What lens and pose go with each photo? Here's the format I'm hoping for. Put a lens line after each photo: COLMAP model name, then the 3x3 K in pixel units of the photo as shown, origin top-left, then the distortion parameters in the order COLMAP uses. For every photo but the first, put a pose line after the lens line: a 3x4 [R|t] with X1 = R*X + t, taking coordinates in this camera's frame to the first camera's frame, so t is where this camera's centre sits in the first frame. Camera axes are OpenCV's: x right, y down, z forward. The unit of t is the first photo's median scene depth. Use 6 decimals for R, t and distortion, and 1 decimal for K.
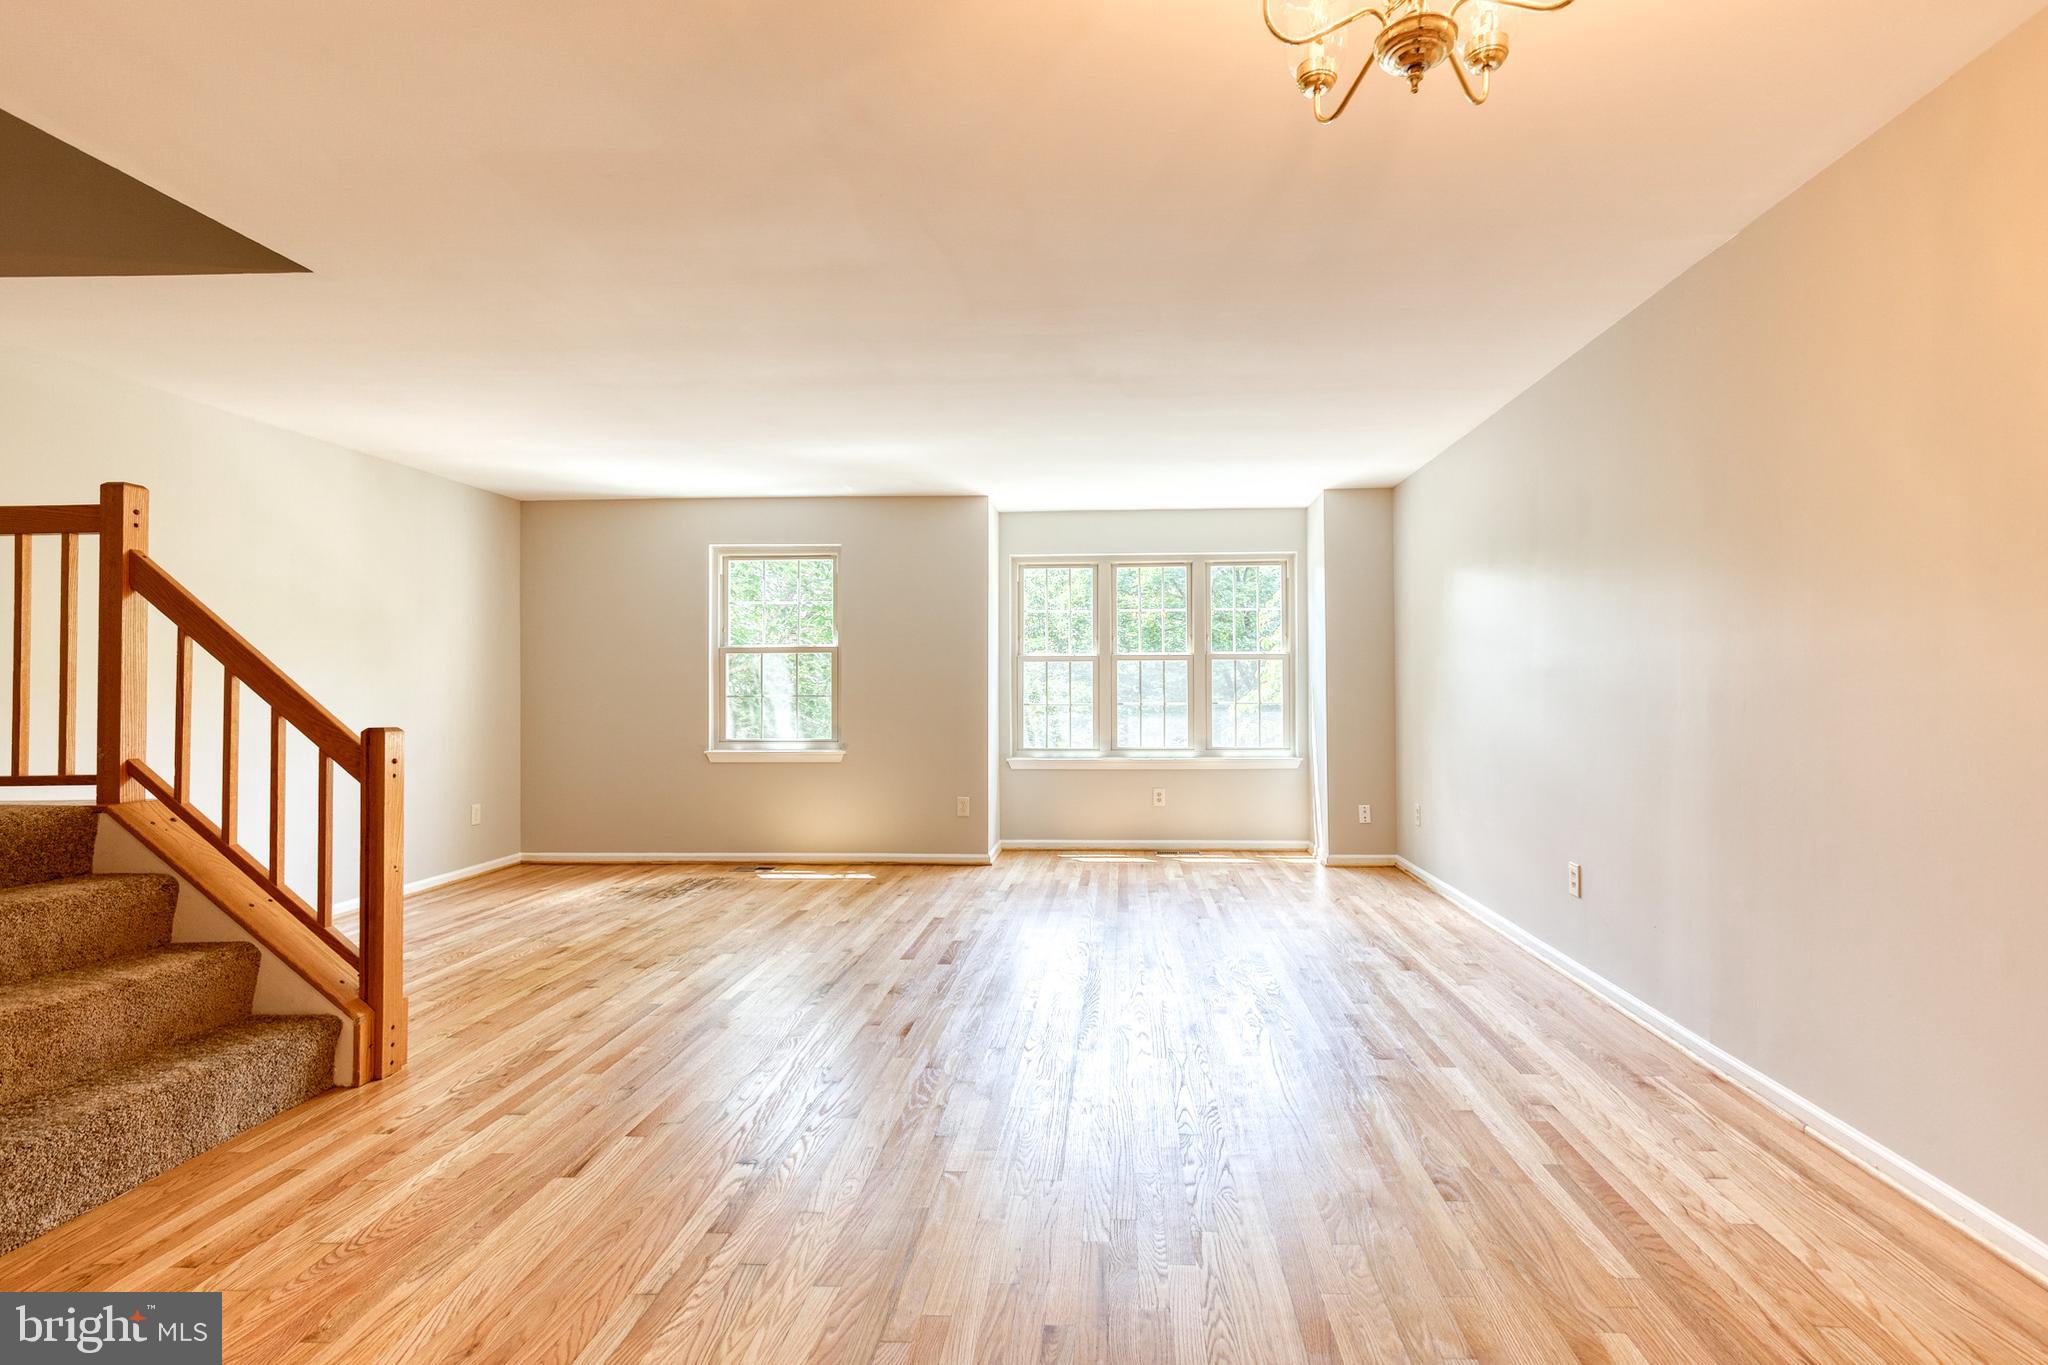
lens RADIAL K [[943.0, 0, 1088.2], [0, 943.0, 693.1], [0, 0, 1]] dist [0.011541, -0.000551]
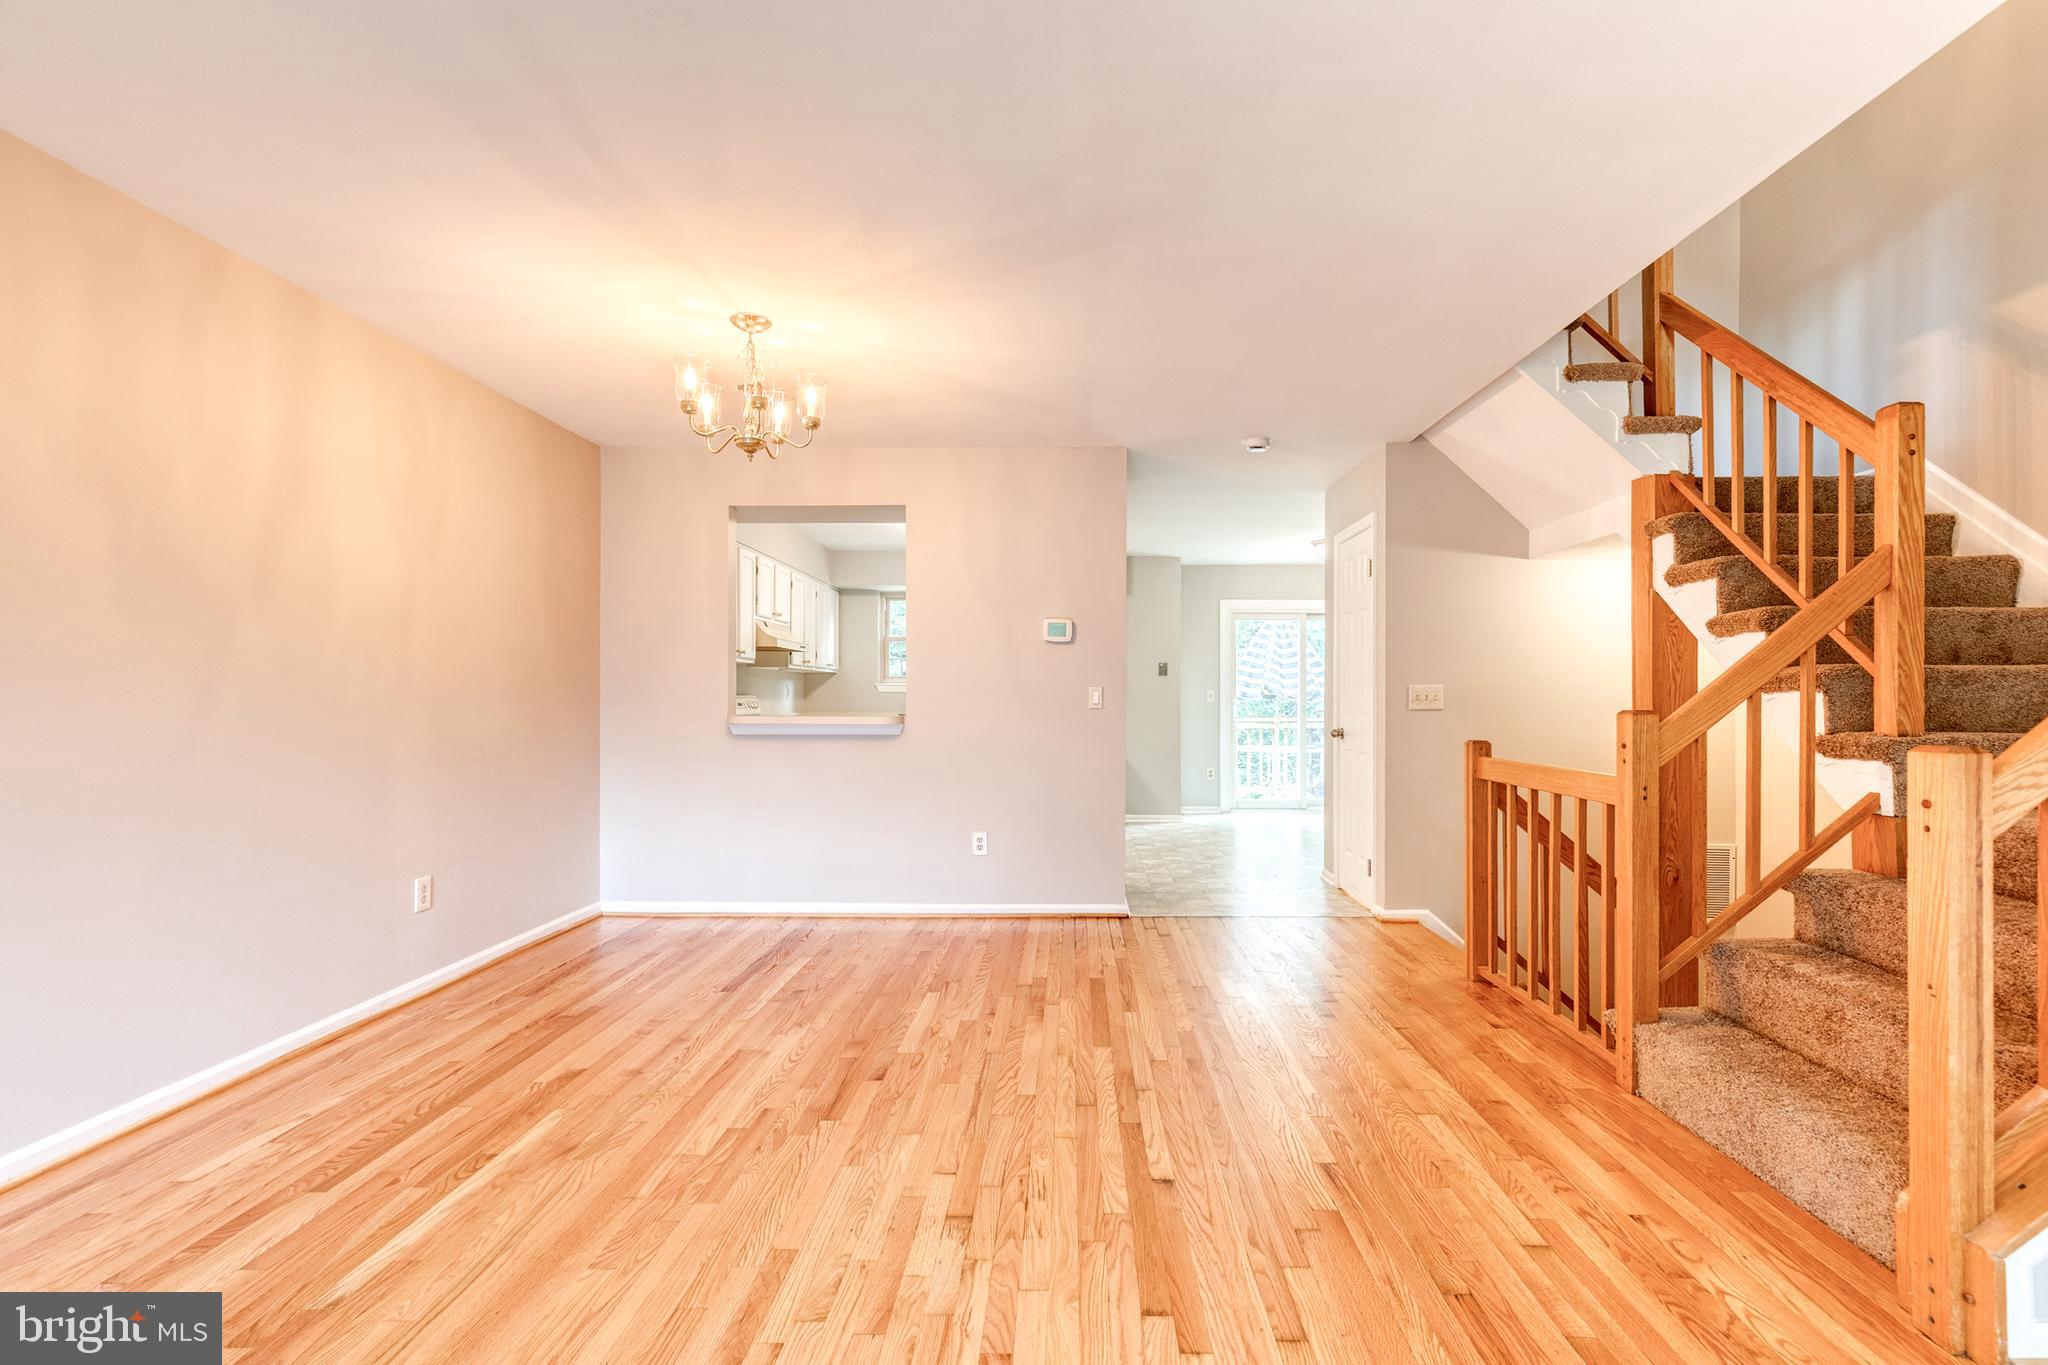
lens RADIAL K [[927.5, 0, 1057.0], [0, 927.5, 686.5], [0, 0, 1]] dist [0.010821, -0.001106]
pose [[-0.999737, 0.004517, -0.022463, -0.178947], [0.004679, 0.999963, -0.007175, 0.001283], [0.022429, -0.007278, -0.999722, 1.495615]]
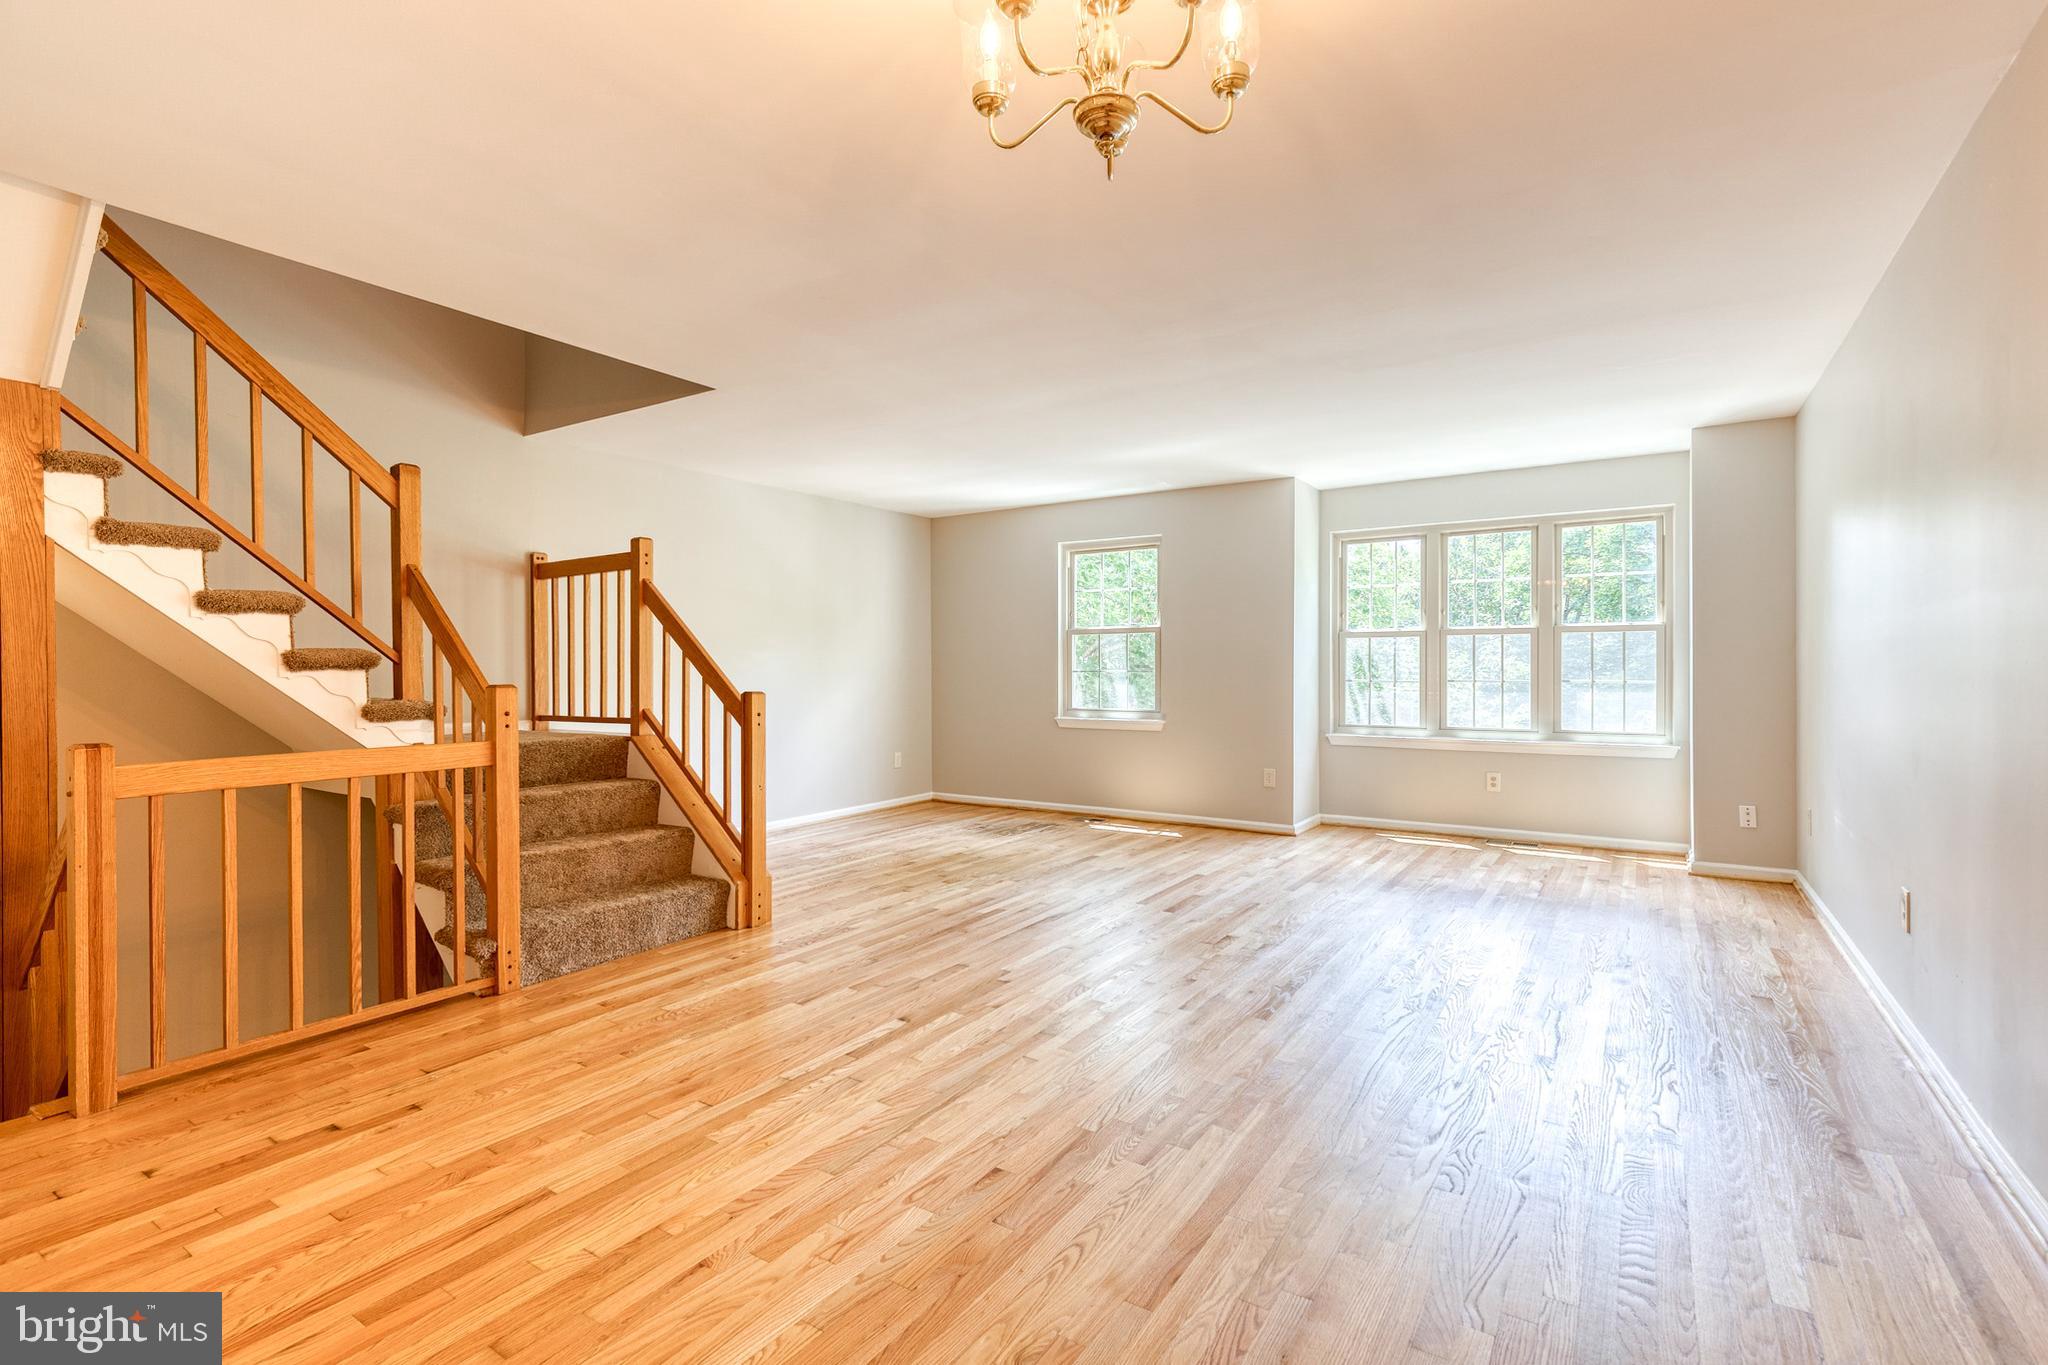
lens RADIAL K [[927.5, 0, 1057.0], [0, 927.5, 686.5], [0, 0, 1]] dist [0.010821, -0.001106]
pose [[0.867651, 0.011872, -0.497031, 0.365577], [-0.002363, 0.999802, 0.019757, -0.001082], [0.497168, -0.015968, 0.867508, -0.016698]]
